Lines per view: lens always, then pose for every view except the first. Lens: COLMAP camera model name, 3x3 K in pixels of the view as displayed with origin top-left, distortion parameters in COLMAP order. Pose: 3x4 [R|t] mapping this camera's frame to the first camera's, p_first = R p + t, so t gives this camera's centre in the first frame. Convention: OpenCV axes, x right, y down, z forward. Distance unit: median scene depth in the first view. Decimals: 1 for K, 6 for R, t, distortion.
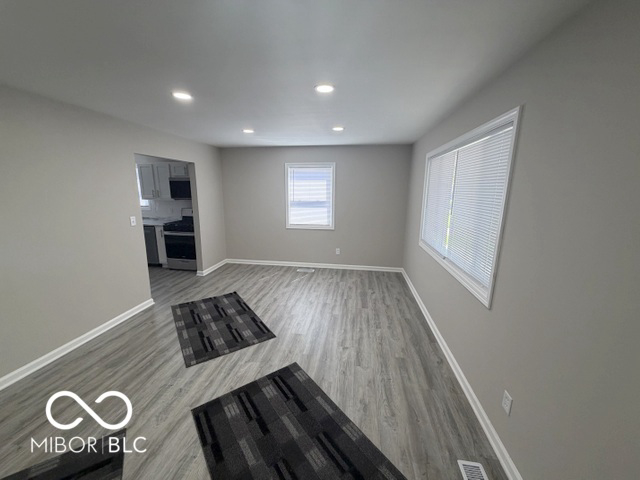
lens RADIAL K [[256.9, 0, 319.8], [0, 256.9, 240.4], [0, 0, 1]] dist [0.000899, 0.000023]
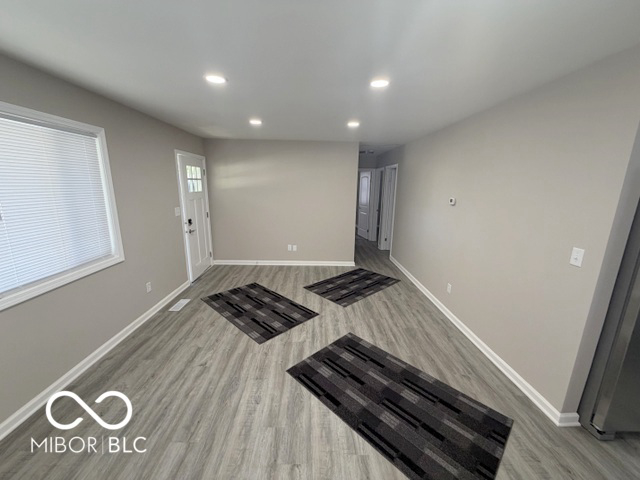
lens RADIAL K [[256.9, 0, 319.7], [0, 256.9, 240.1], [0, 0, 1]] dist [0.000899, 0.000023]
pose [[-0.984844, 0.010158, -0.173142, -0.156505], [-0.060619, 0.915164, 0.398498, -0.373343], [0.162502, 0.402954, -0.900678, 1.801929]]
